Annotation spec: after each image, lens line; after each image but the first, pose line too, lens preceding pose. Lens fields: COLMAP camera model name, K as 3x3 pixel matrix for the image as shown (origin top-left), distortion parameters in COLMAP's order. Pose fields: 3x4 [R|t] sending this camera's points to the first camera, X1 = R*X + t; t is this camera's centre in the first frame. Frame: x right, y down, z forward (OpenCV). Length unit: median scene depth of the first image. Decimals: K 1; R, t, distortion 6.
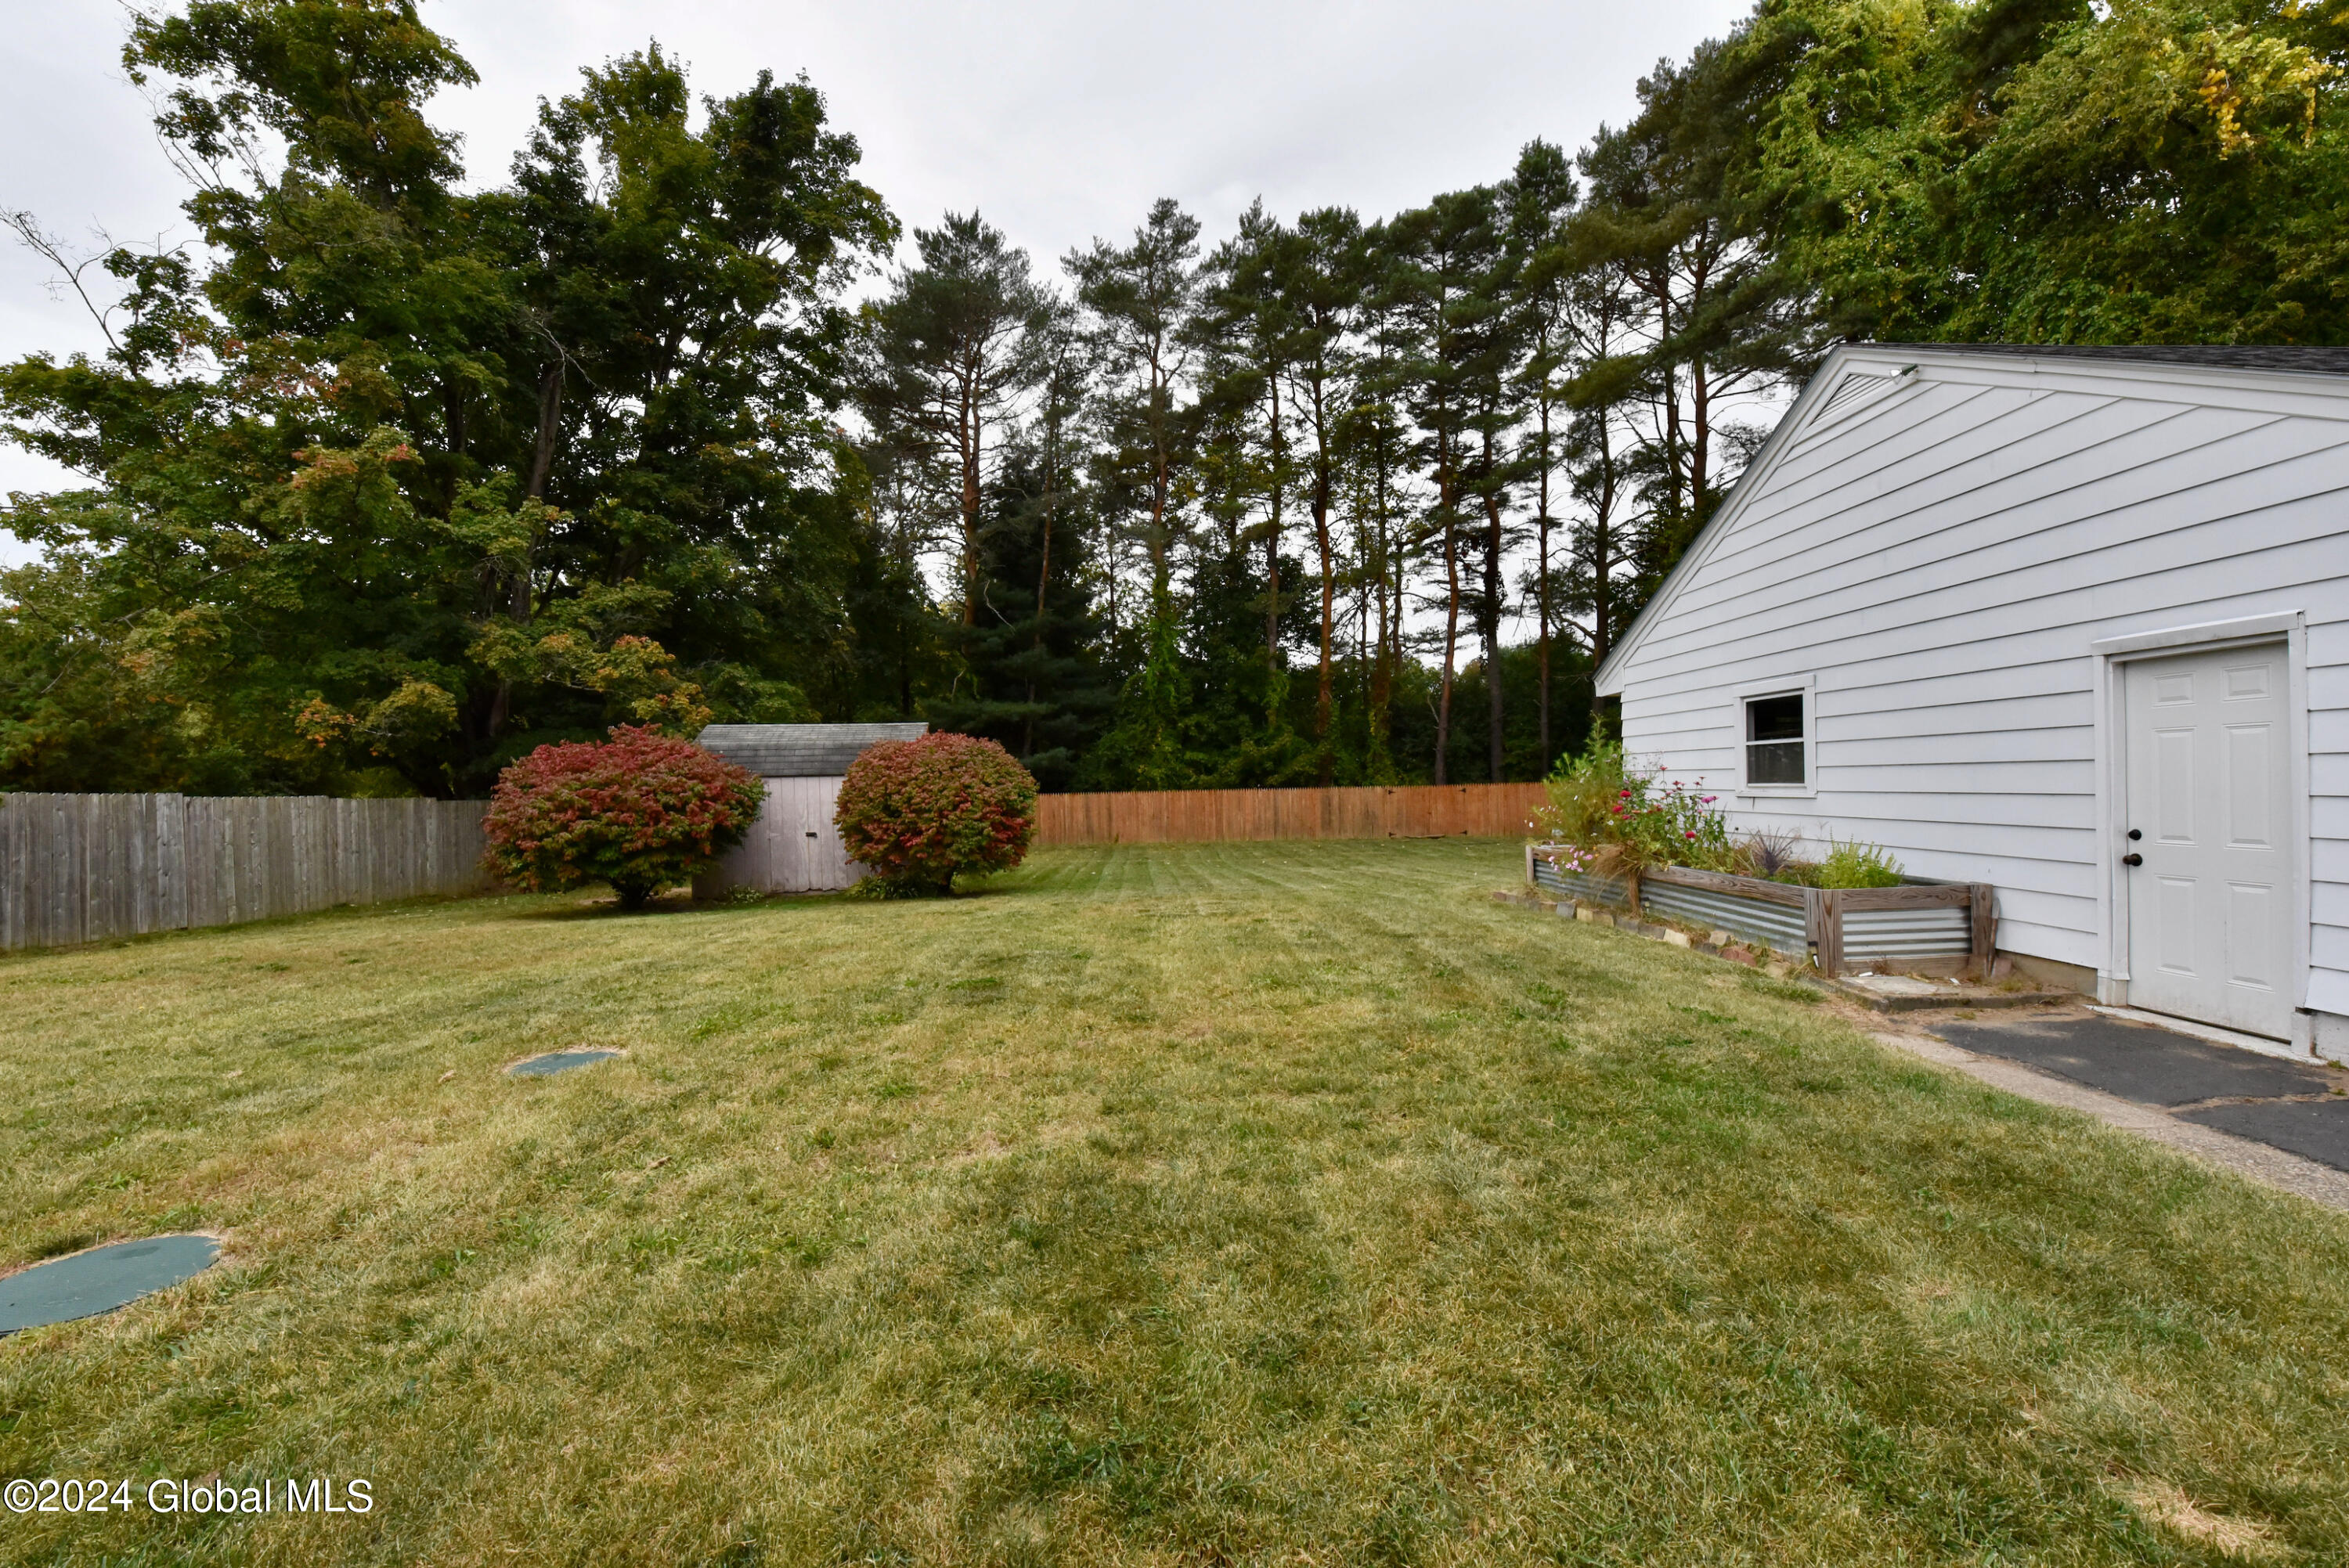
lens RADIAL K [[942.7, 0, 1171.9], [0, 942.7, 790.3], [0, 0, 1]] dist [-0.019005, 0.000501]
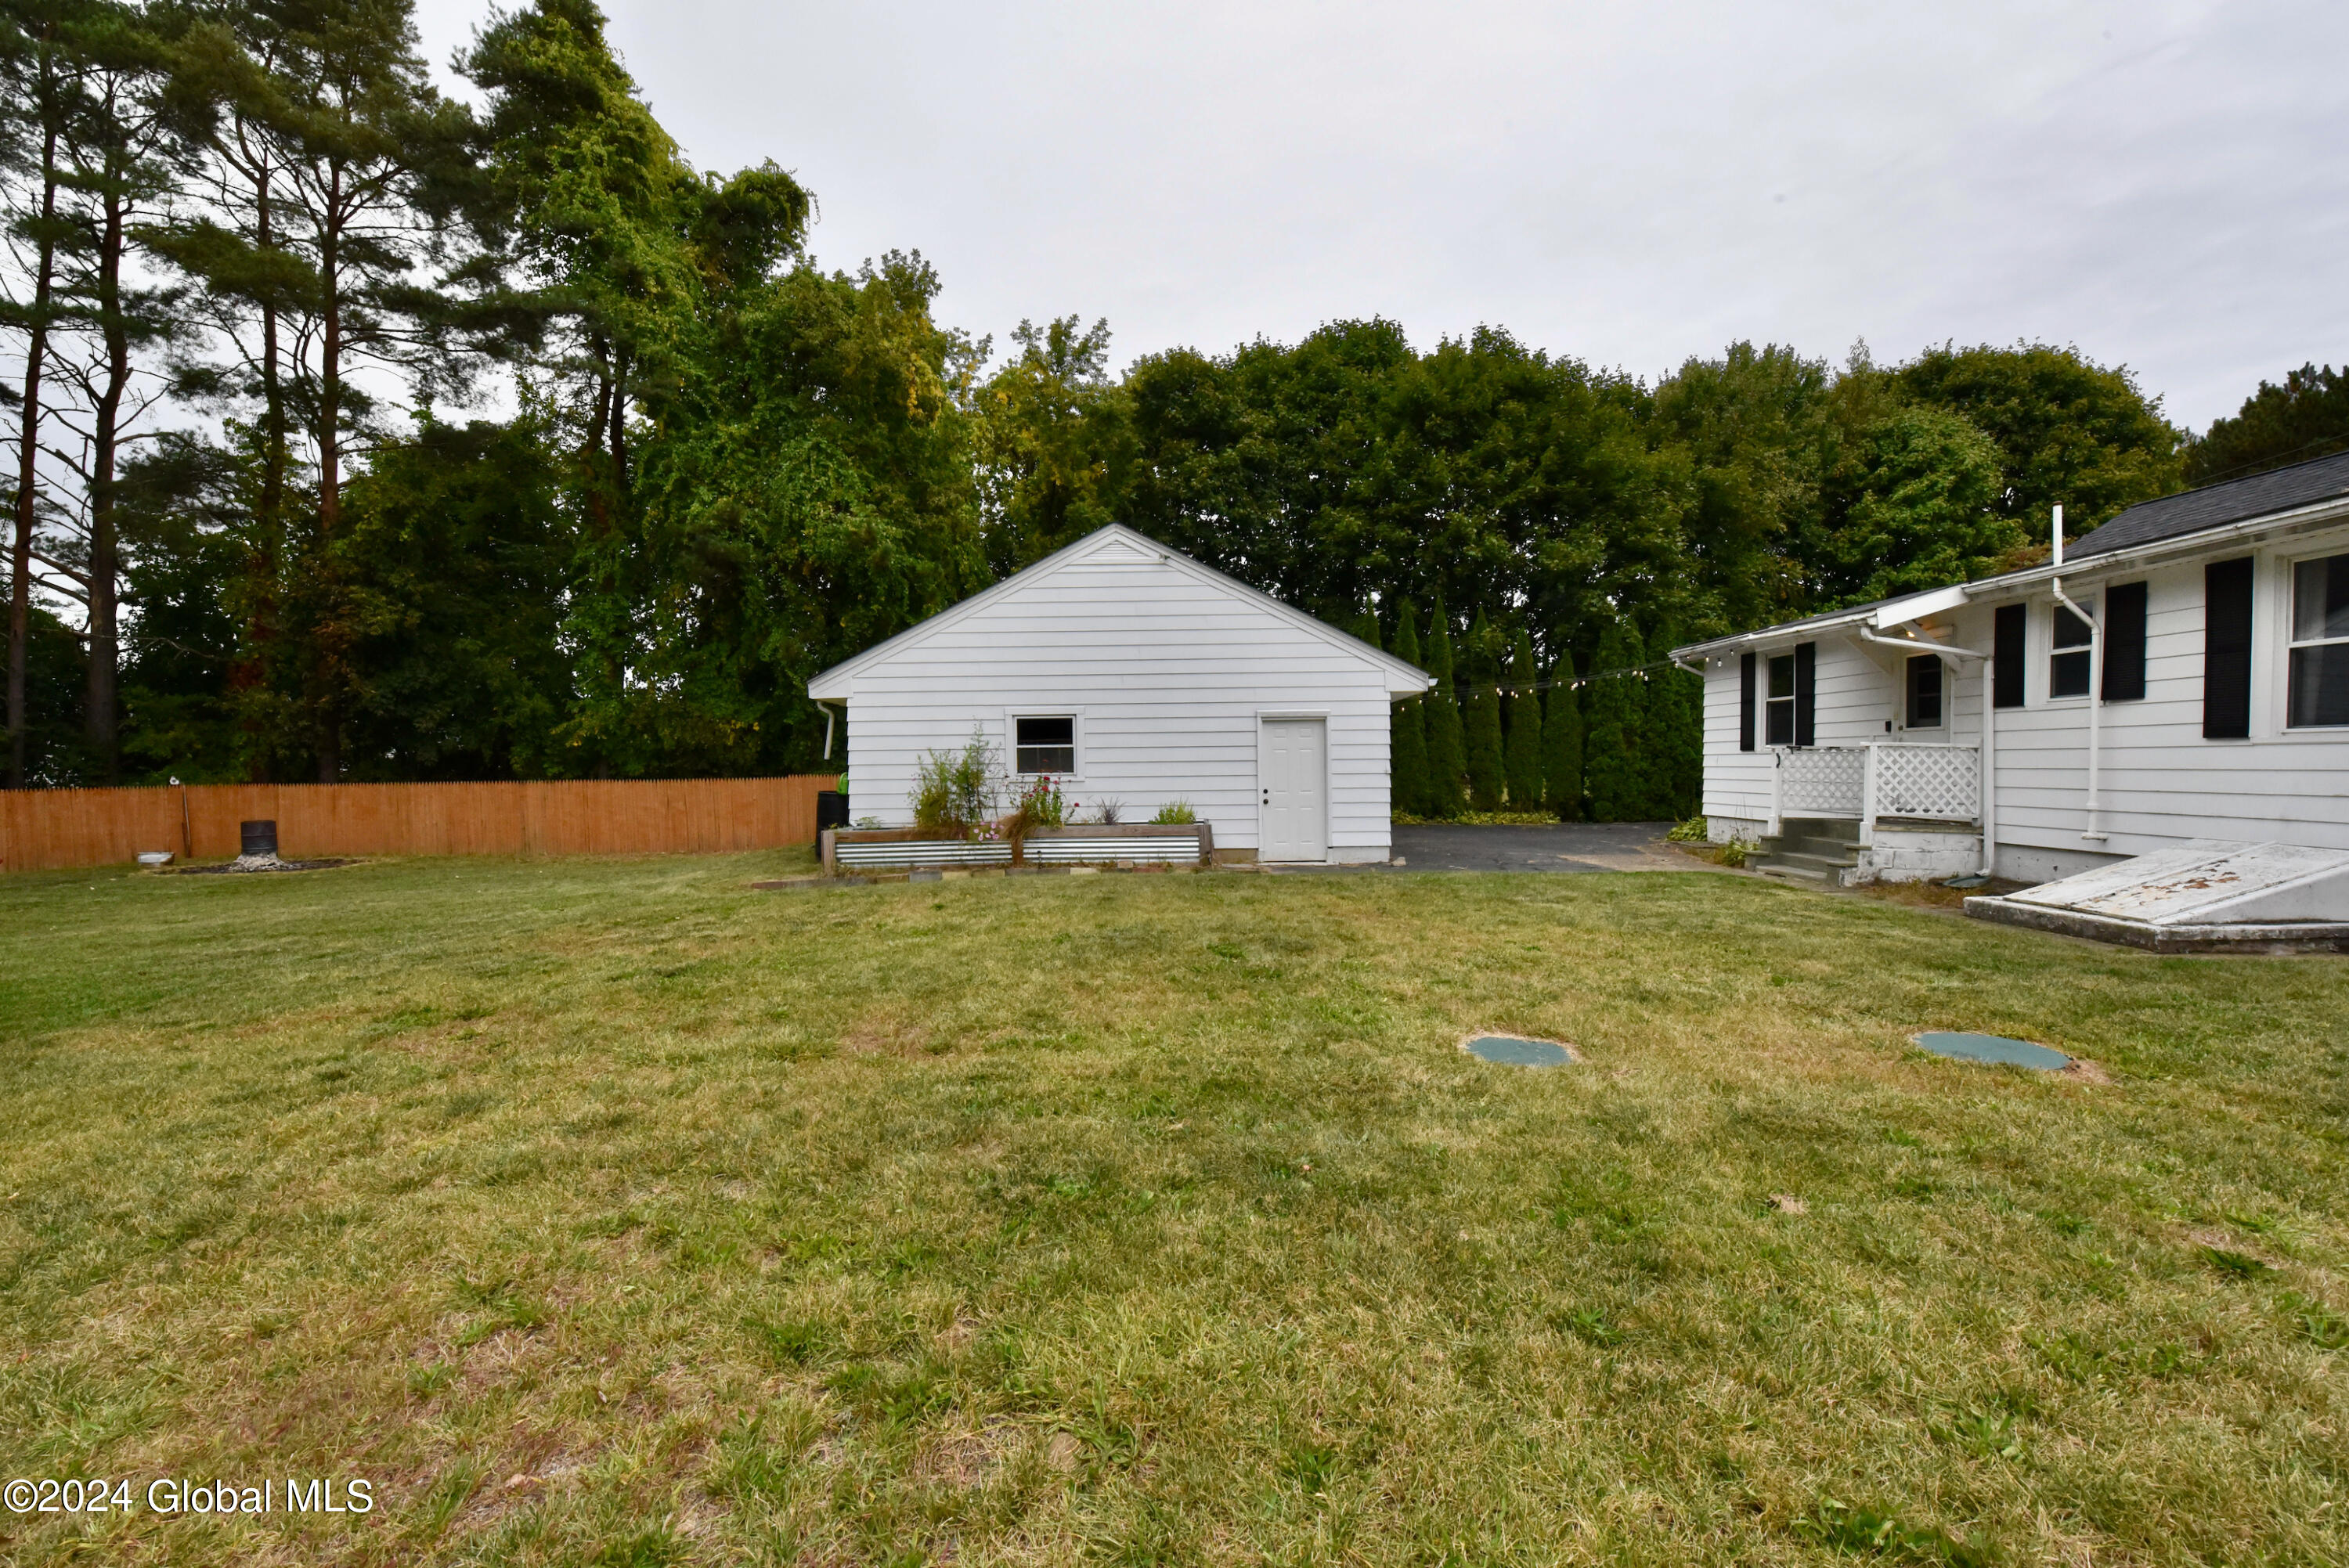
lens RADIAL K [[947.3, 0, 1148.4], [0, 947.3, 782.1], [0, 0, 1]] dist [-0.001809, -0.007324]
pose [[0.027537, 0.005319, 0.999607, -0.248868], [0.018853, 0.999805, -0.005839, 0.005522], [-0.999443, 0.019006, 0.027432, 0.208798]]
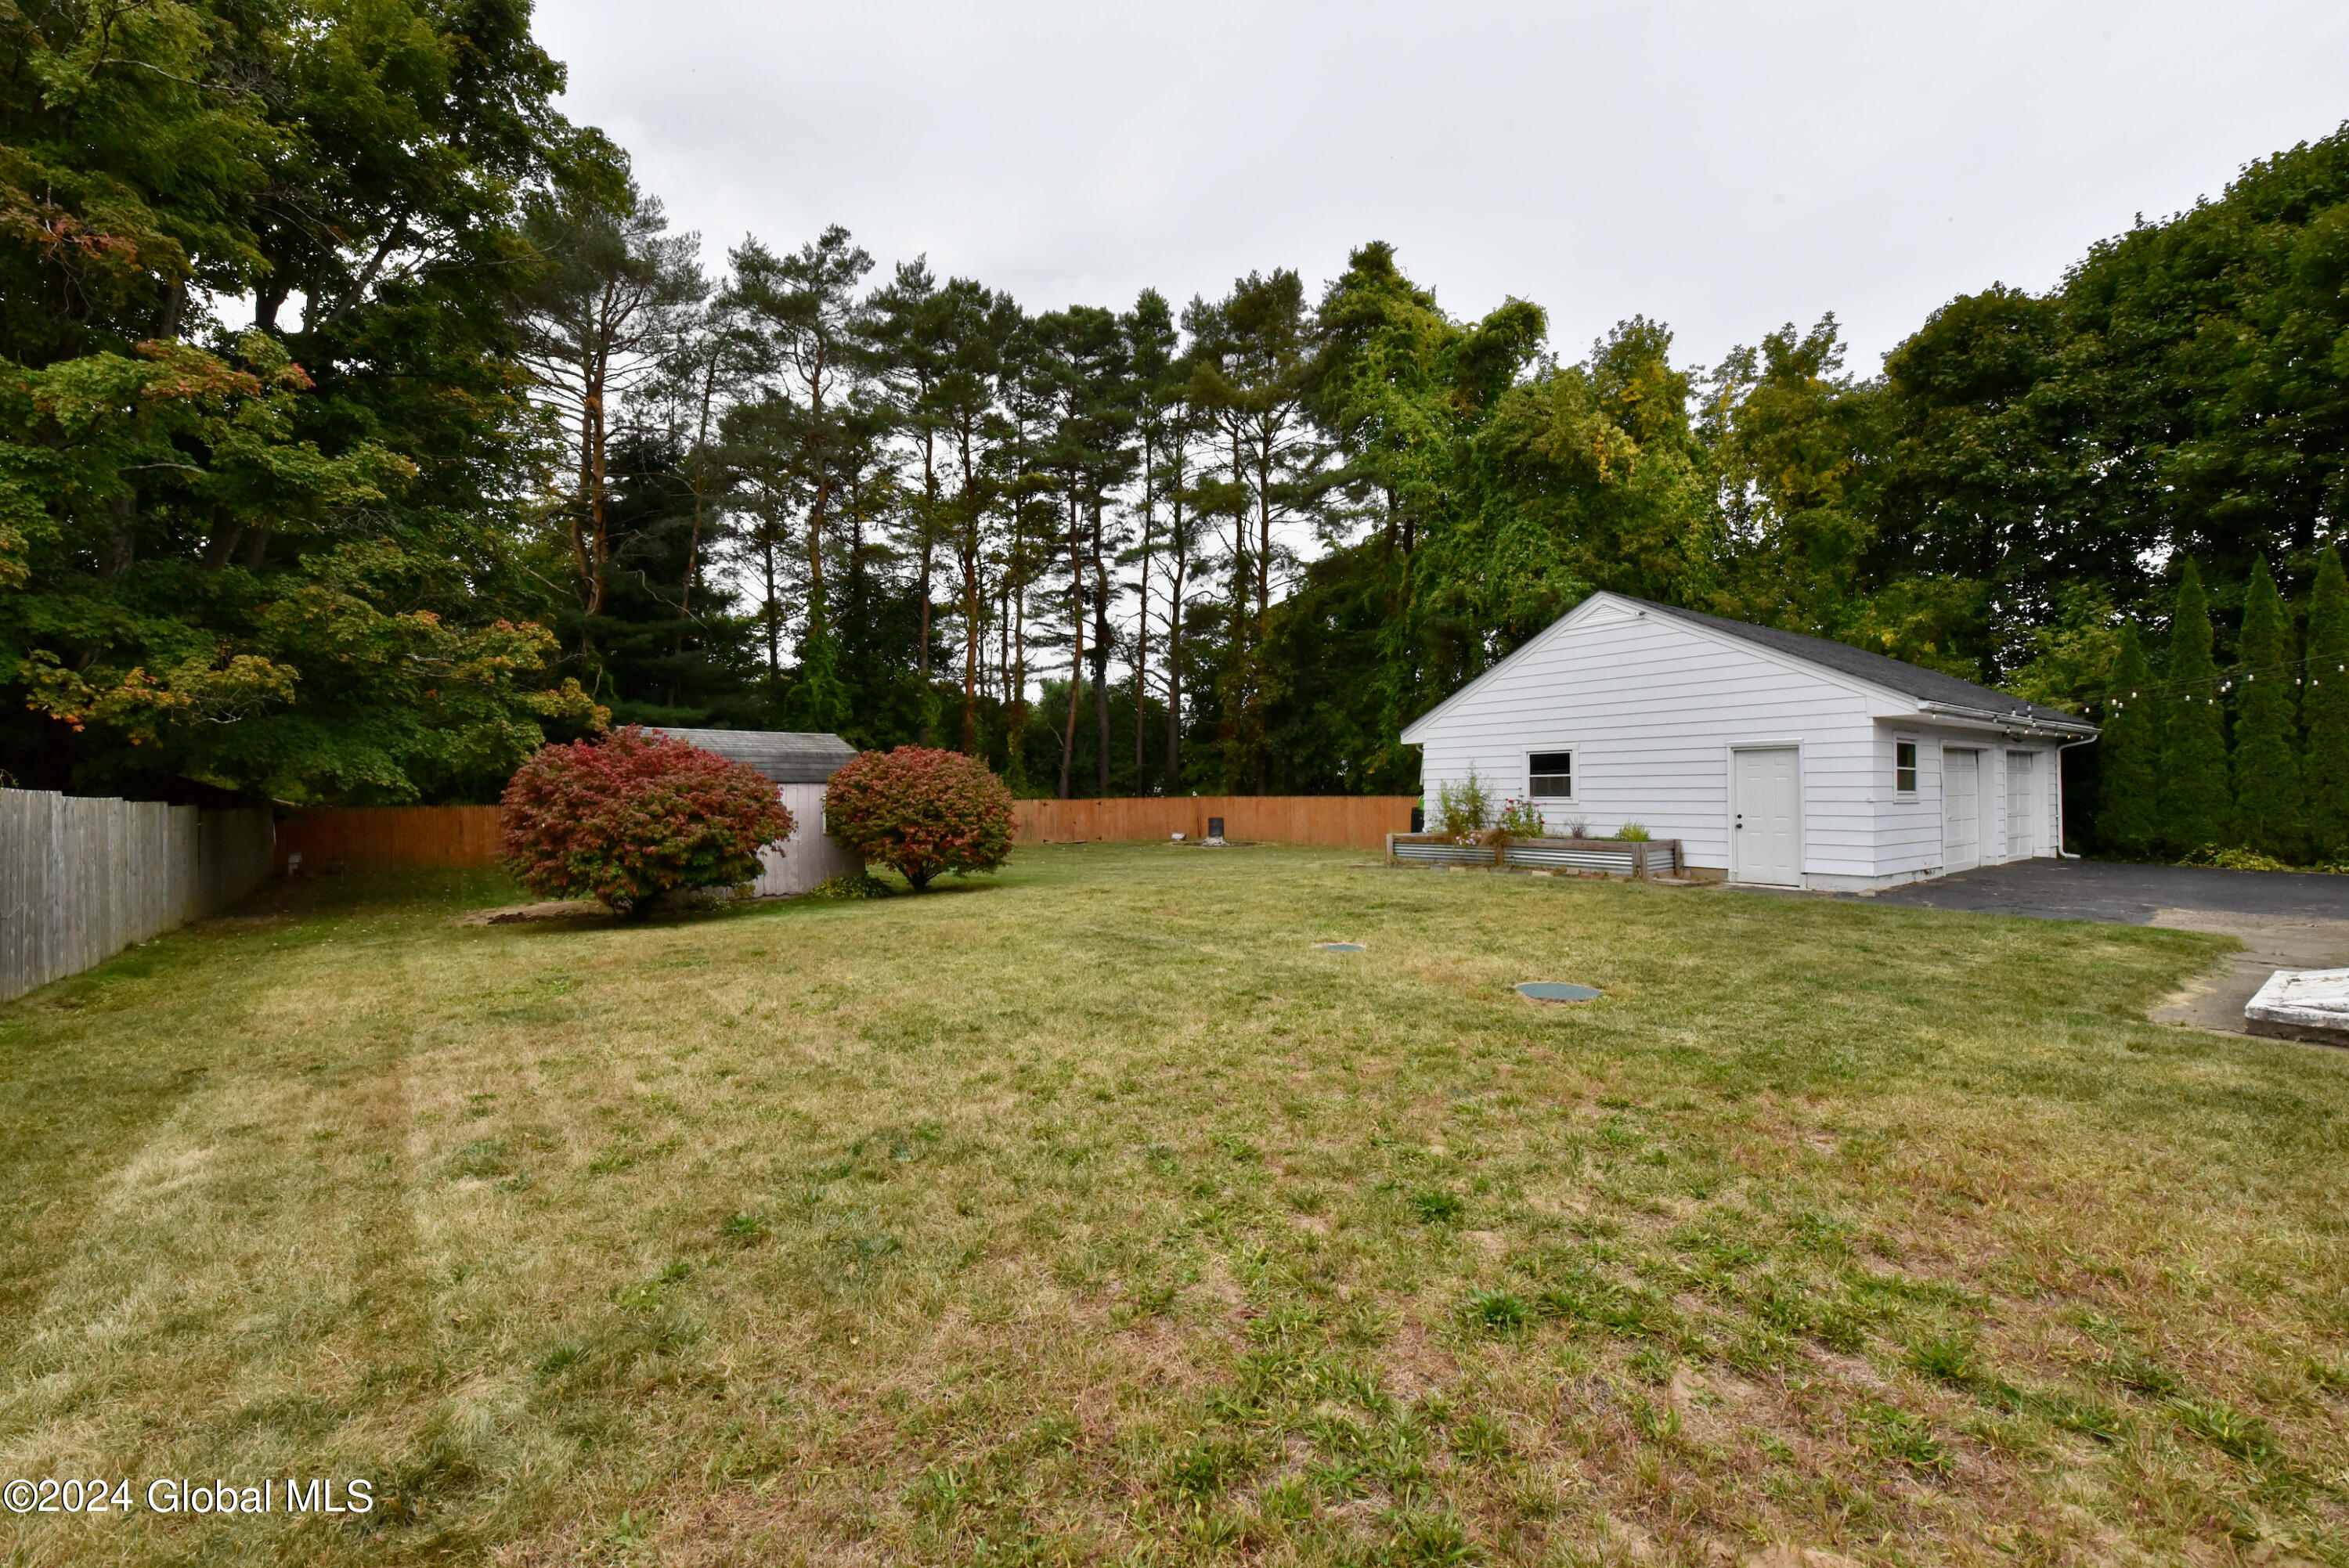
lens RADIAL K [[934.6, 0, 1174.1], [0, 934.6, 787.1], [0, 0, 1]] dist [-0.010483, -0.000134]
pose [[0.816521, 0.015314, 0.577113, -0.302385], [-0.003582, 0.999763, -0.021461, 0.004684], [-0.577305, 0.015456, 0.816382, -0.039370]]
